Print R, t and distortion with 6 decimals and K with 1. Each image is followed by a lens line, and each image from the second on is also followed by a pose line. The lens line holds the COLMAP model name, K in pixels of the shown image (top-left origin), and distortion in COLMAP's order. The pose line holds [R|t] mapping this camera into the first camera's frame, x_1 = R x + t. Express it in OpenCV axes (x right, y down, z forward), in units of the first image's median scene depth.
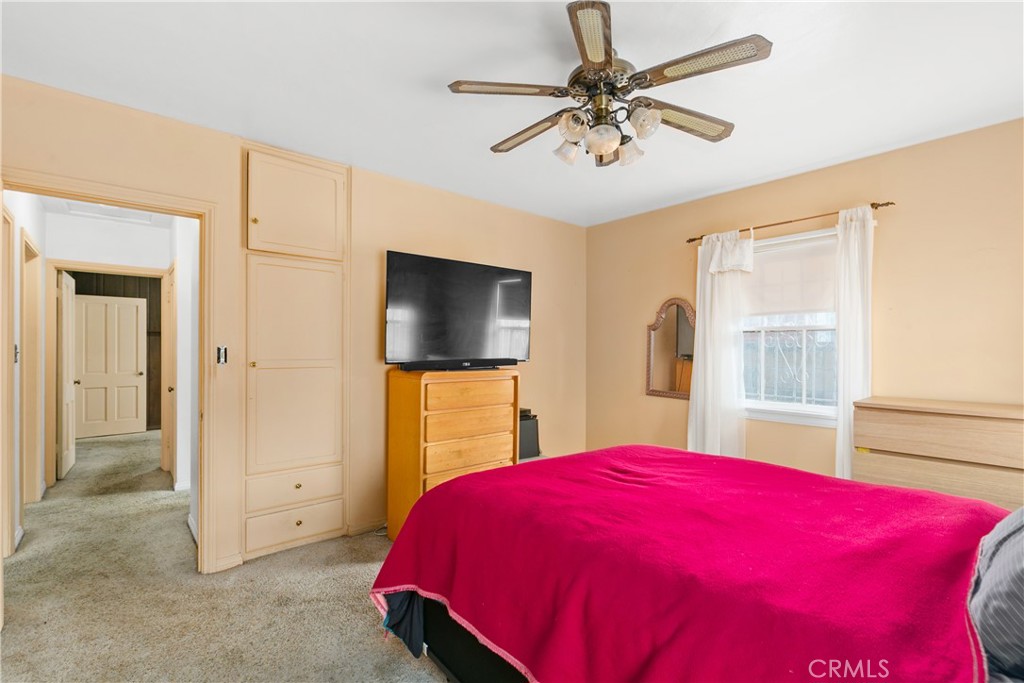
lens RADIAL K [[467.7, 0, 512.7], [0, 467.7, 344.5], [0, 0, 1]] dist [0.003774, -0.002764]
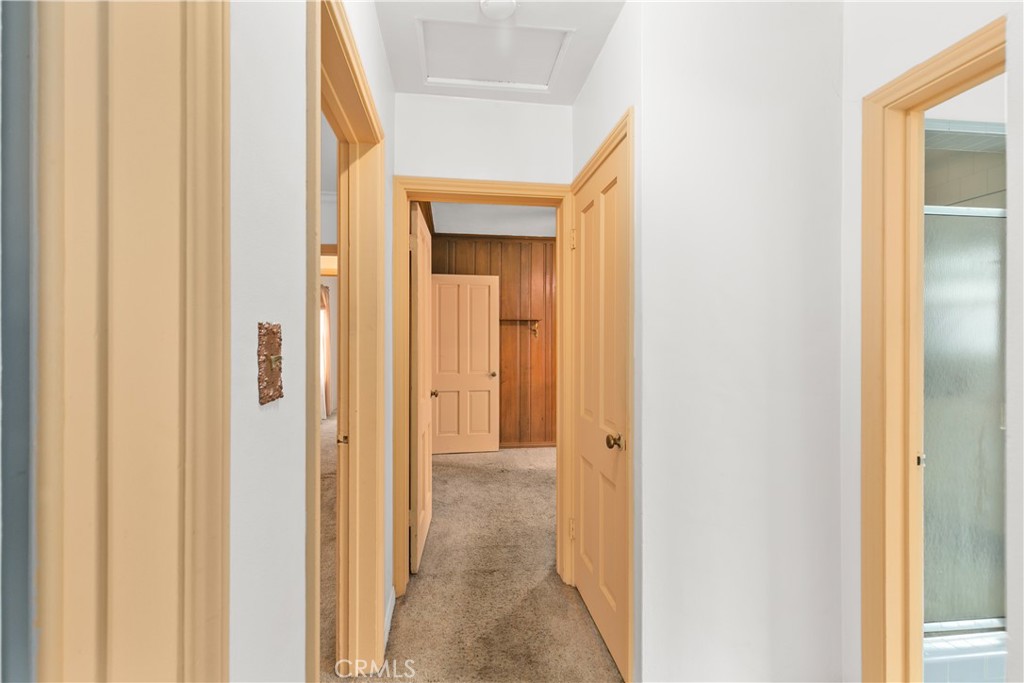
lens RADIAL K [[467.7, 0, 512.3], [0, 467.7, 340.2], [0, 0, 1]] dist [0.003774, -0.002764]
pose [[0.844431, 0.001926, -0.535661, -0.435512], [0.001511, 0.999981, 0.005977, 0.002407], [0.535663, -0.005857, 0.844412, 0.452924]]
